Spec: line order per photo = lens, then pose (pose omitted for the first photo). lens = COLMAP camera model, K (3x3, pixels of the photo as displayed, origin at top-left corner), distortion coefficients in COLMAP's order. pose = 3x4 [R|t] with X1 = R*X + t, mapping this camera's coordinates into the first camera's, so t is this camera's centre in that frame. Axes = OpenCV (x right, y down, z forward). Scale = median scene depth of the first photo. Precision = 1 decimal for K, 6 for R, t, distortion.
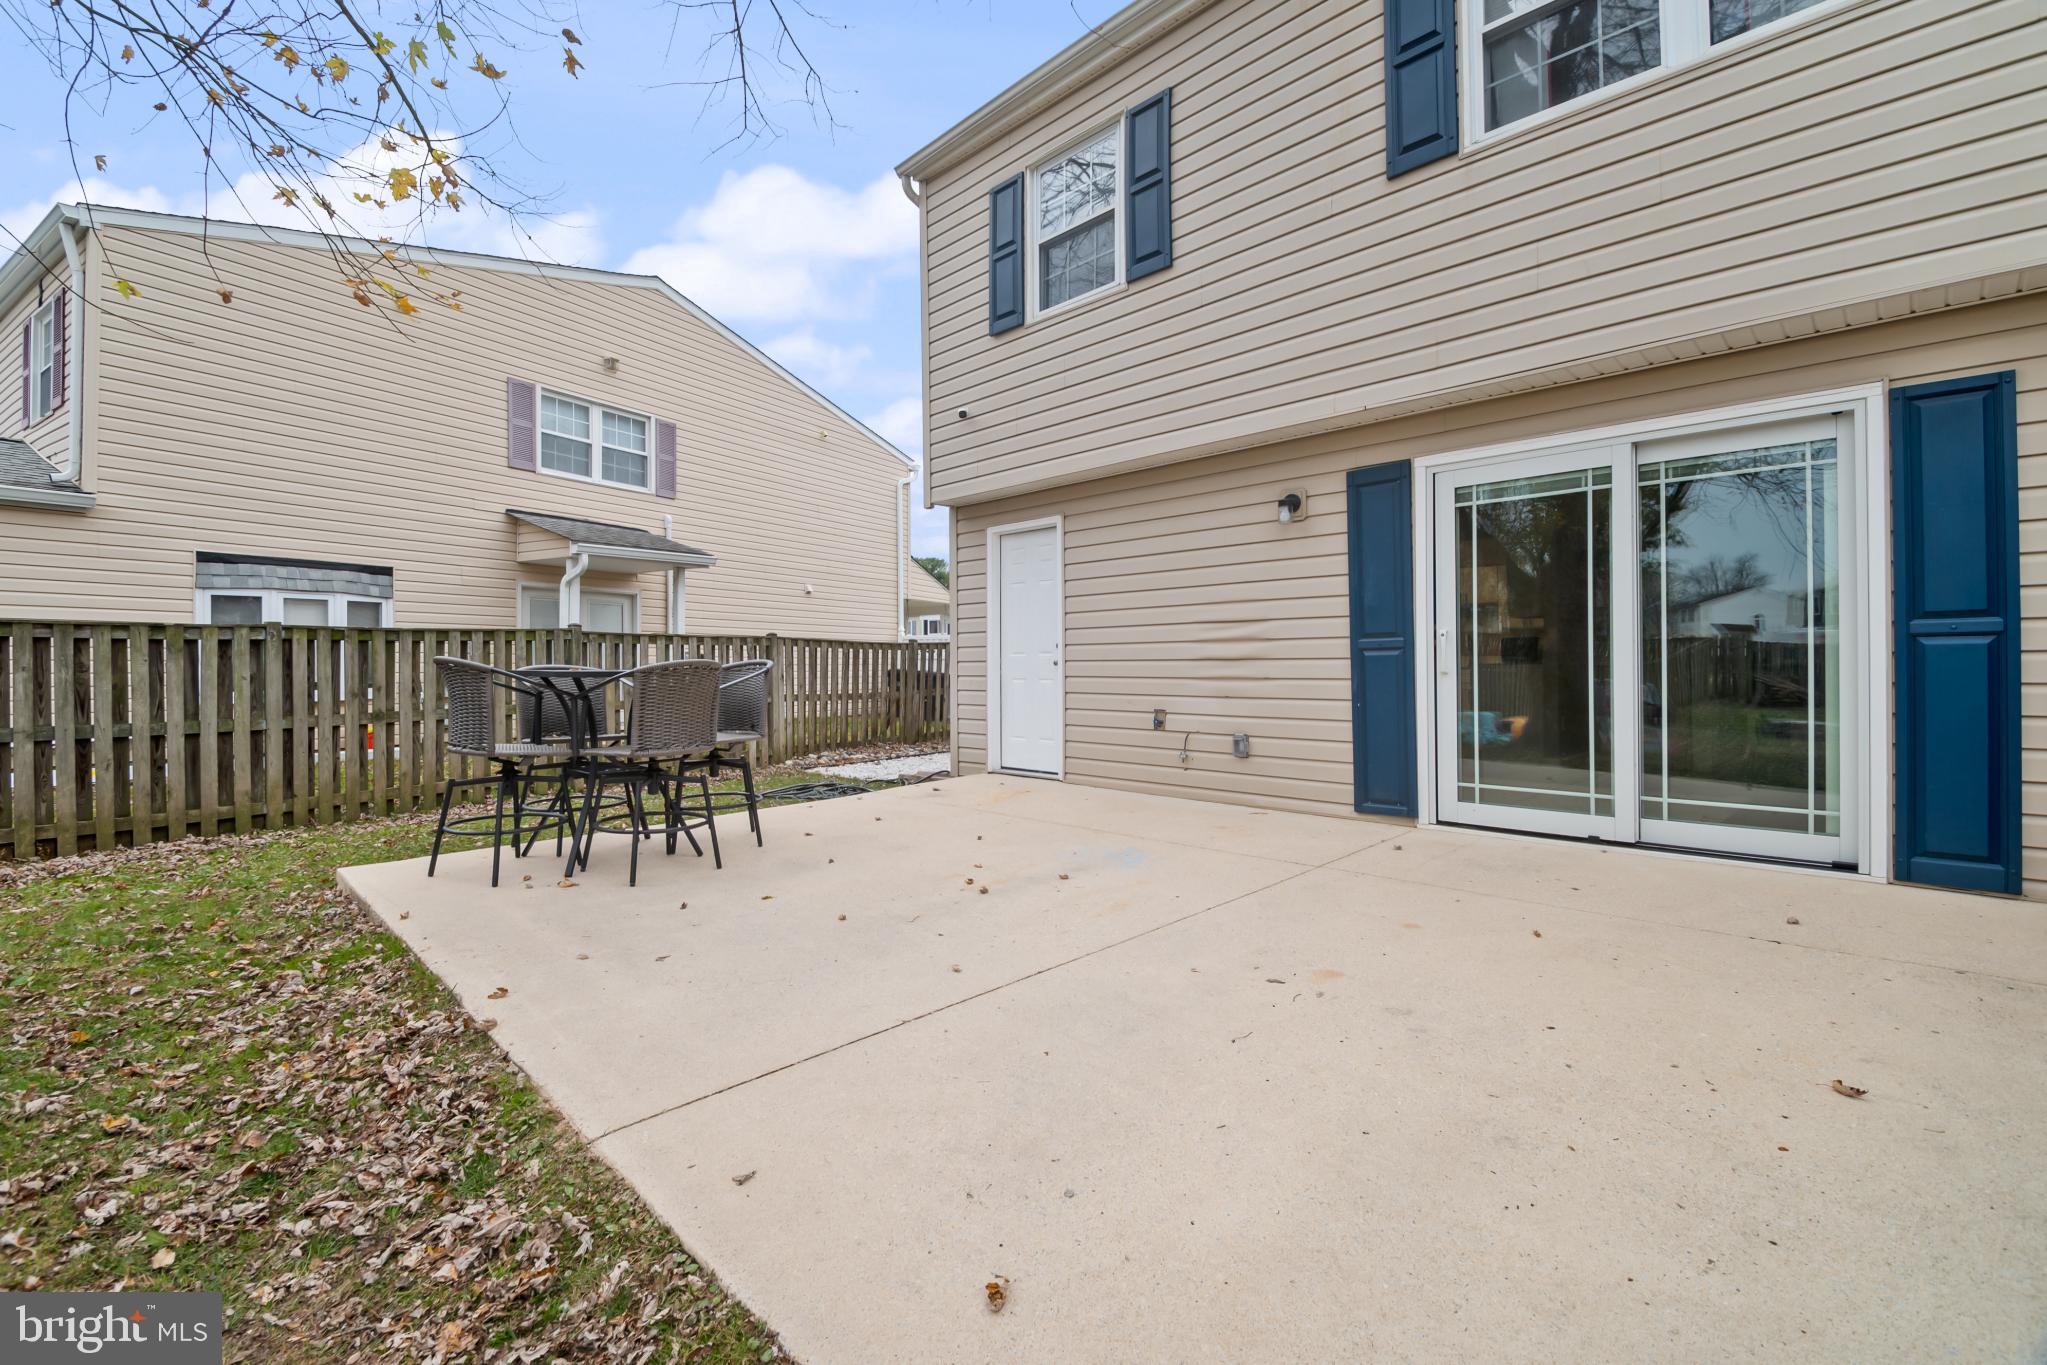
lens RADIAL K [[906.3, 0, 996.2], [0, 906.3, 669.8], [0, 0, 1]] dist [-0.012613, -0.004722]
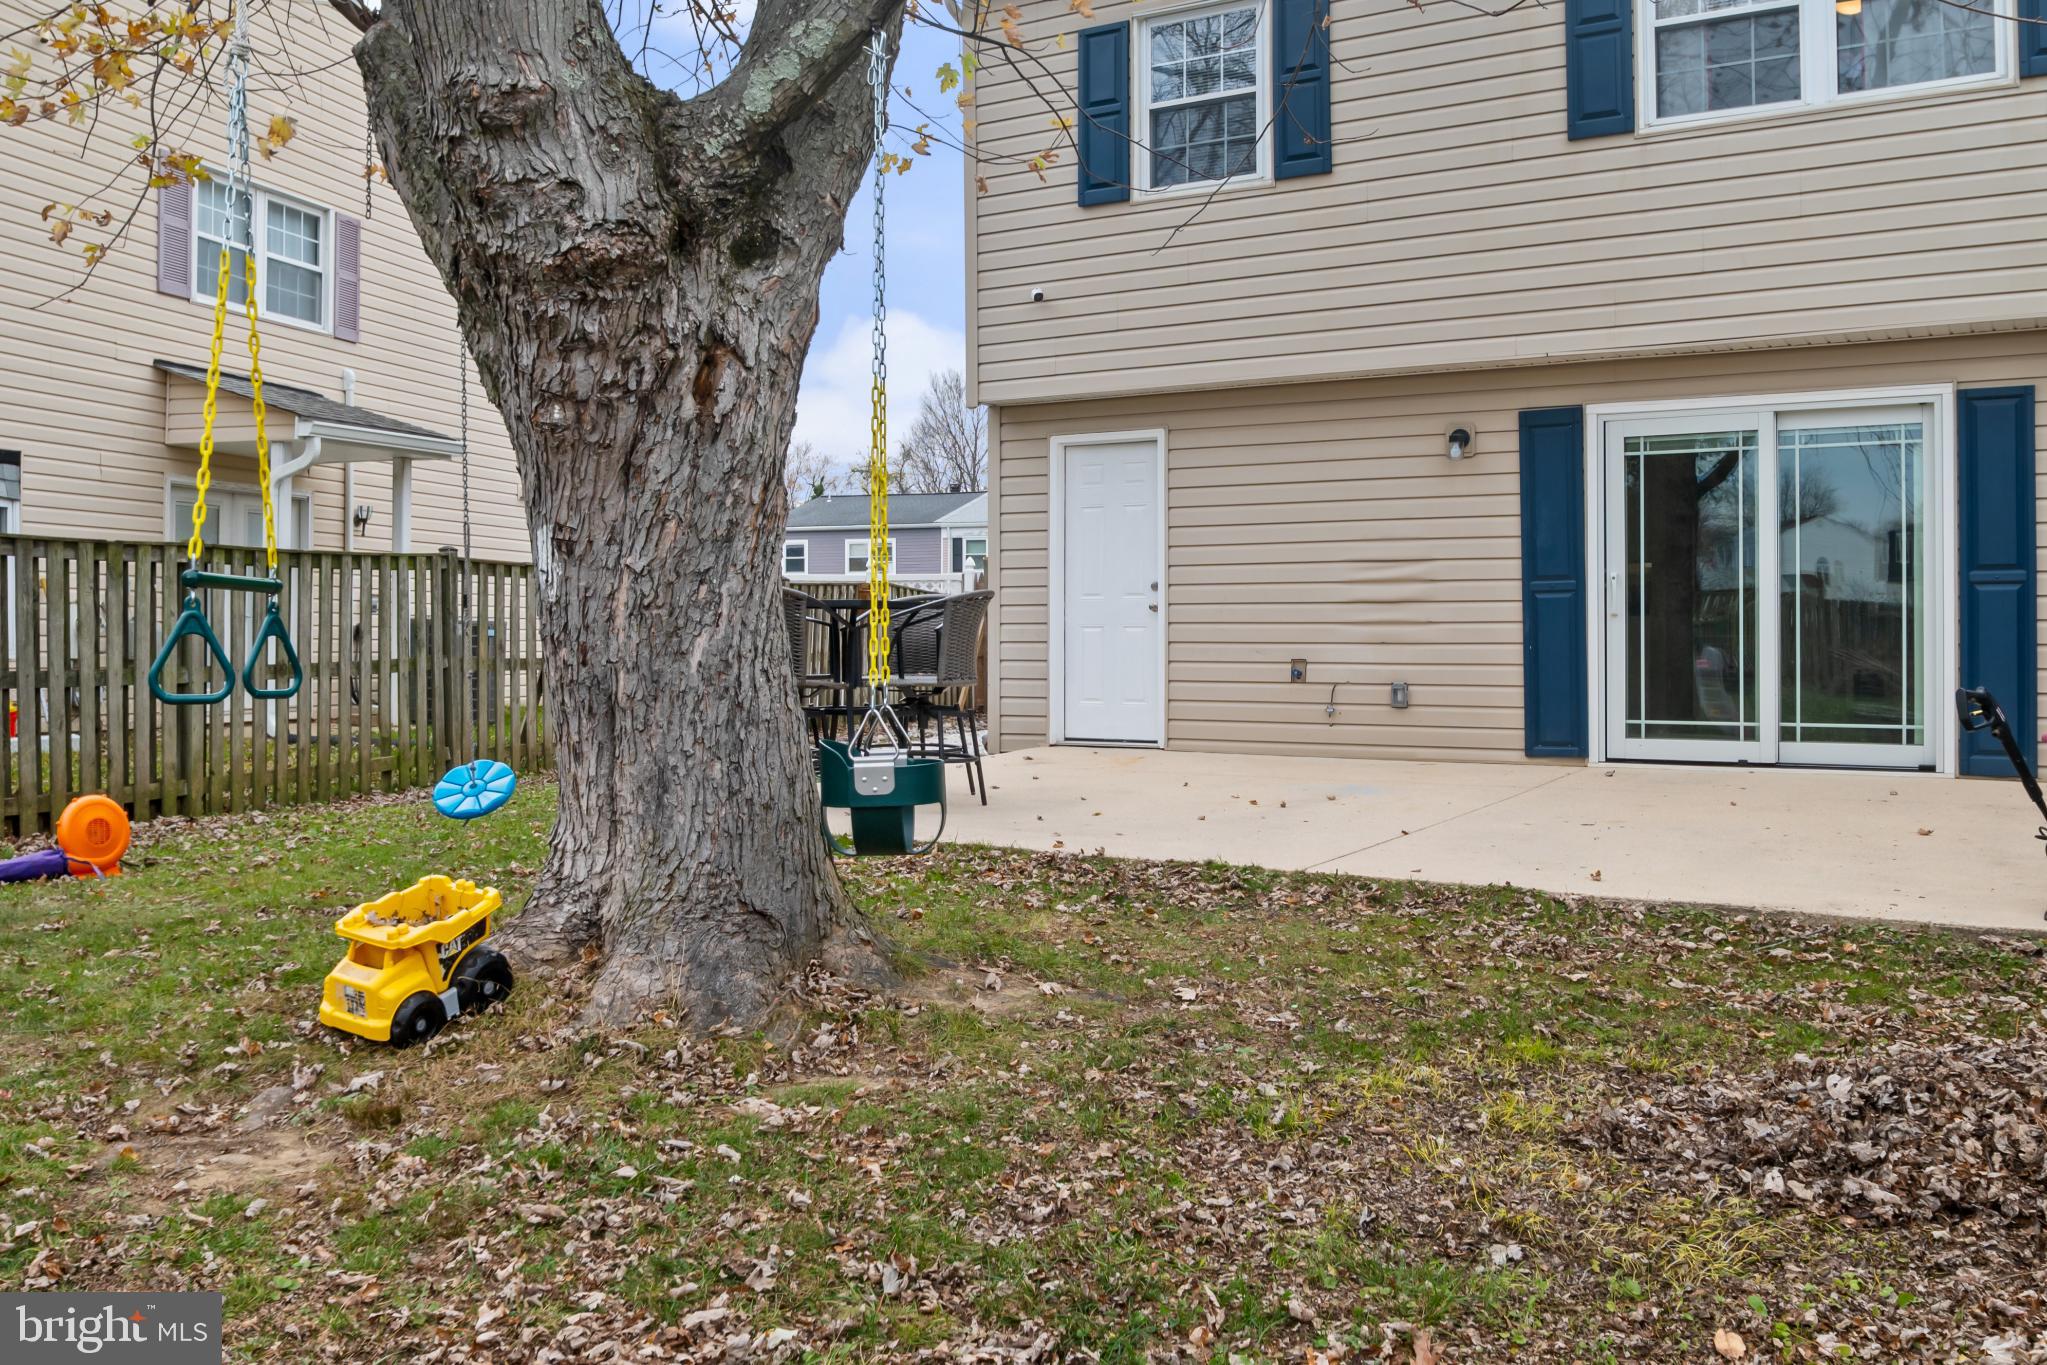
lens RADIAL K [[1870.0, 0, 959.1], [0, 1870.0, 642.6], [0, 0, 1]] dist [-0.118781, 0.086724]
pose [[0.968592, 0.005922, 0.248585, -0.692529], [-0.004857, 0.999976, -0.004894, 0.045180], [-0.248608, 0.003533, 0.968598, -0.787809]]
